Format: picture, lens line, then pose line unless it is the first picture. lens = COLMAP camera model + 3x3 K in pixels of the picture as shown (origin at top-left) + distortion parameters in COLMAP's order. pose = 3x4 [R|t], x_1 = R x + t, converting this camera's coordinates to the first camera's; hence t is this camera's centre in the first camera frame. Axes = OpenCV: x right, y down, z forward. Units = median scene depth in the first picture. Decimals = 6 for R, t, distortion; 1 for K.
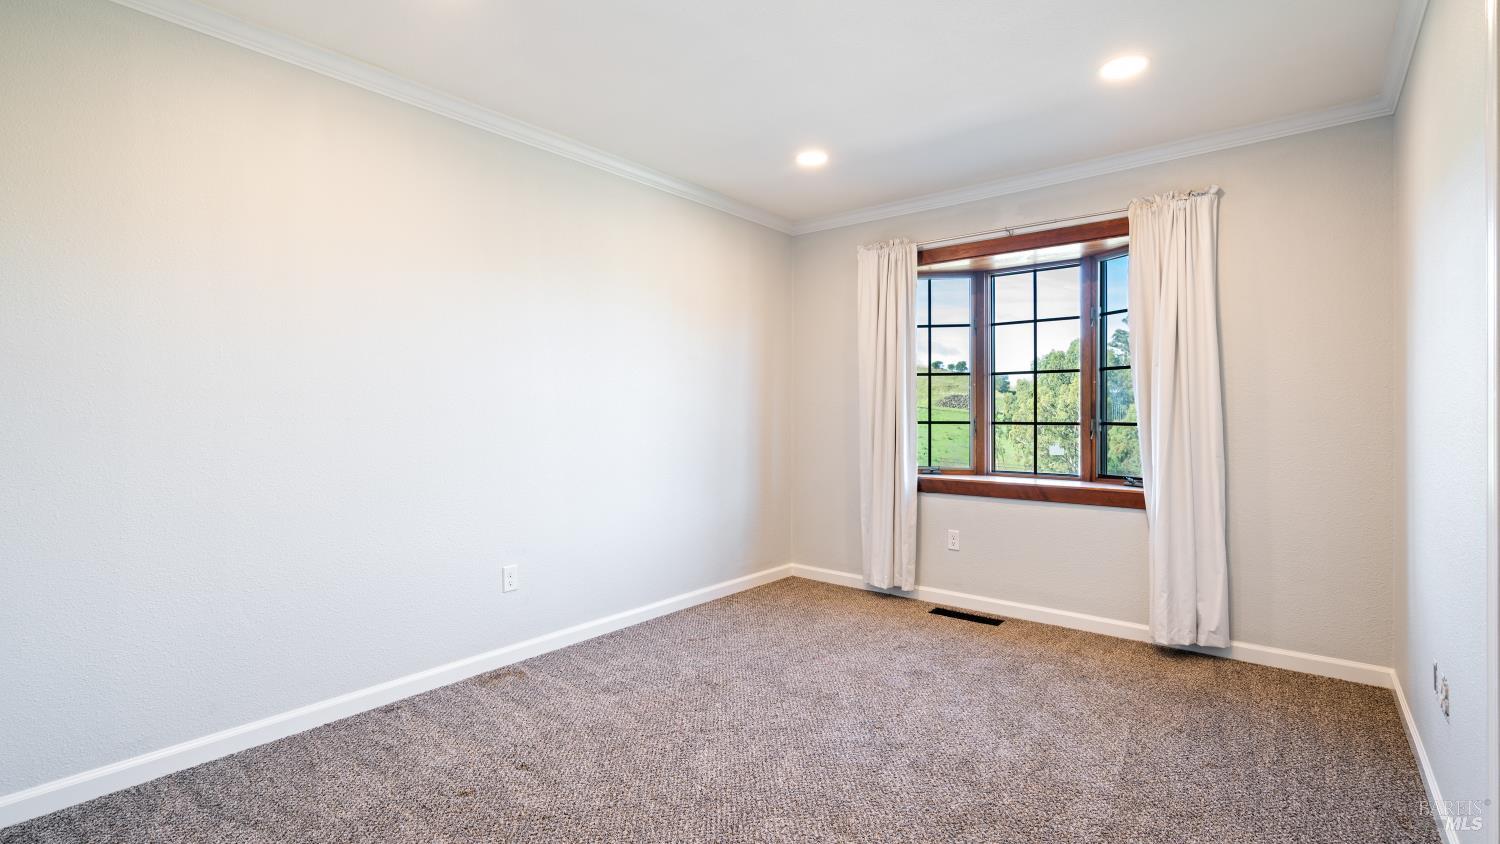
lens RADIAL K [[680.4, 0, 756.7], [0, 680.4, 421.5], [0, 0, 1]] dist [-0.002548, 0.000151]
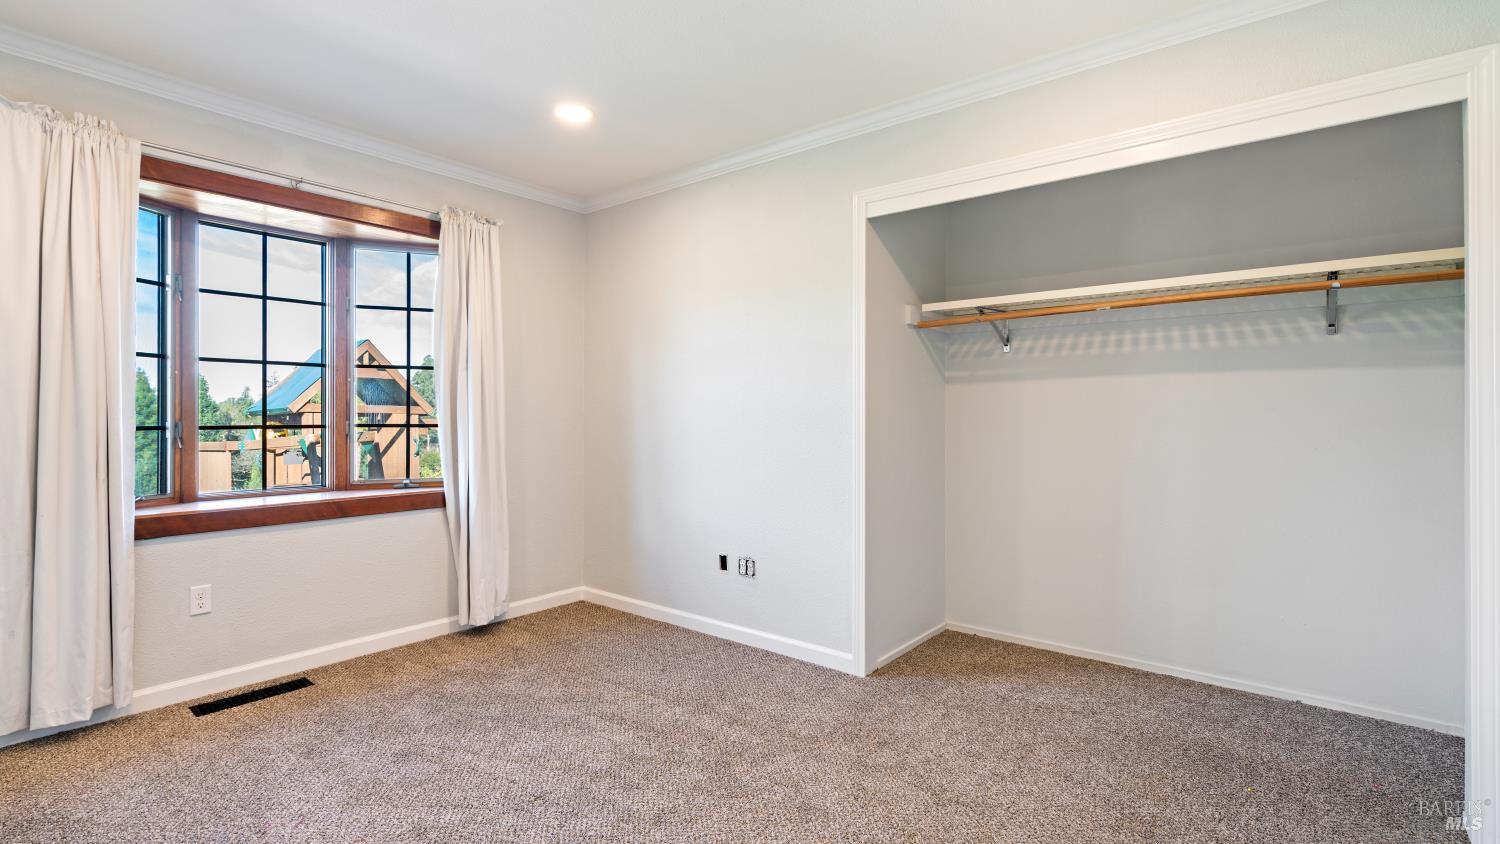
lens RADIAL K [[675.2, 0, 749.7], [0, 675.2, 425.7], [0, 0, 1]] dist [-0.005437, 0.001534]
pose [[0.002903, -0.019620, 0.999803, -0.383982], [0.005127, 0.999795, 0.019605, -0.011610], [-0.999983, 0.005070, 0.003003, 0.445536]]
